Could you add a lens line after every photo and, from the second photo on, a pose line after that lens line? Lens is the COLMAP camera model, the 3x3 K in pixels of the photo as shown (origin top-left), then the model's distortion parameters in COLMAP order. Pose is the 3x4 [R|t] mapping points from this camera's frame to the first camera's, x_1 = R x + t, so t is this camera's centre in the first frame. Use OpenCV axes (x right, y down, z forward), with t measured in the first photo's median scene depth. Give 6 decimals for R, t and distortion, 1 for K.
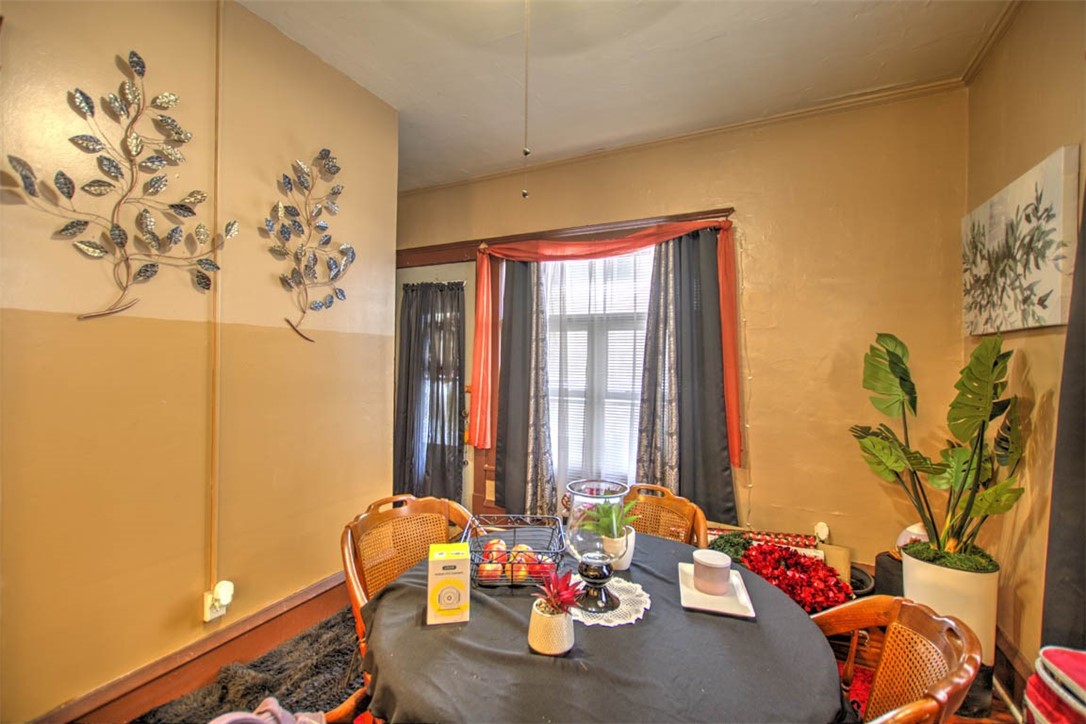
lens RADIAL K [[467.3, 0, 543.0], [0, 467.3, 362.0], [0, 0, 1]] dist [0.001169, 0.000088]
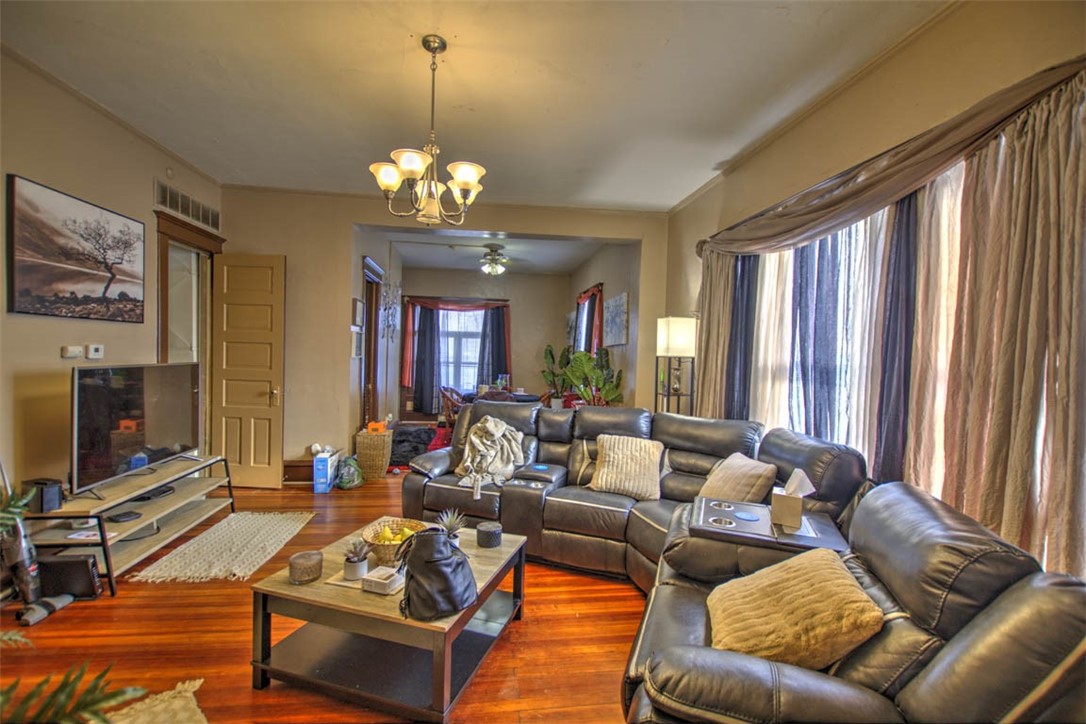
lens RADIAL K [[467.3, 0, 543.0], [0, 467.3, 362.0], [0, 0, 1]] dist [0.001169, 0.000088]
pose [[0.811171, -0.003086, 0.584801, -1.092248], [-0.017851, 0.999389, 0.030035, -0.021399], [-0.584537, -0.034803, 0.810620, -1.468400]]
